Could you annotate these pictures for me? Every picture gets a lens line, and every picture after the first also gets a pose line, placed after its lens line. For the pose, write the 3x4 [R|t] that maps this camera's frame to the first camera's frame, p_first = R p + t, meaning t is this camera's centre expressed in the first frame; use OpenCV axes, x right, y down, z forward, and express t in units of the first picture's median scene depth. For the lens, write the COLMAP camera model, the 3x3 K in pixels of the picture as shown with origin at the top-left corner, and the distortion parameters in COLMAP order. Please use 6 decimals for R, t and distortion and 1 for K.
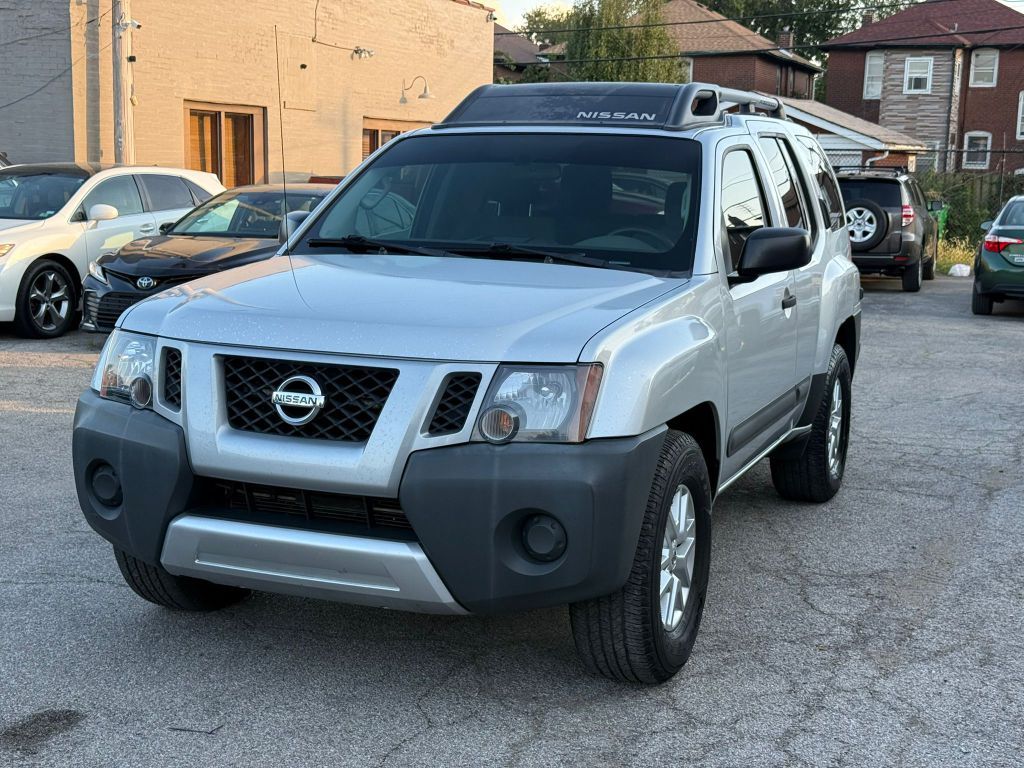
lens RADIAL K [[1461.4, 0, 512.0], [0, 1461.4, 384.0], [0, 0, 1]] dist [0.211155, 0.003673]
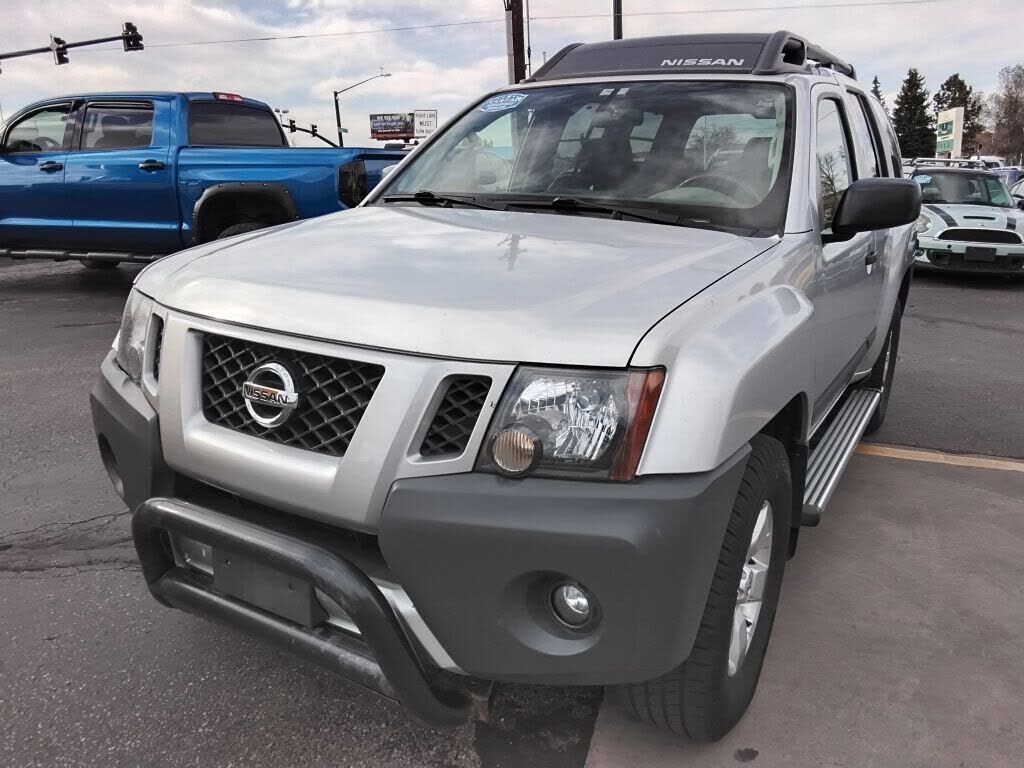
lens RADIAL K [[790.4, 0, 512.0], [0, 790.4, 384.0], [0, 0, 1]] dist [0.063564, -0.000842]
pose [[0.988798, 0.041887, -0.143263, 0.043701], [-0.022396, 0.990586, 0.135049, -0.055416], [0.147571, -0.130327, 0.980427, 0.605119]]
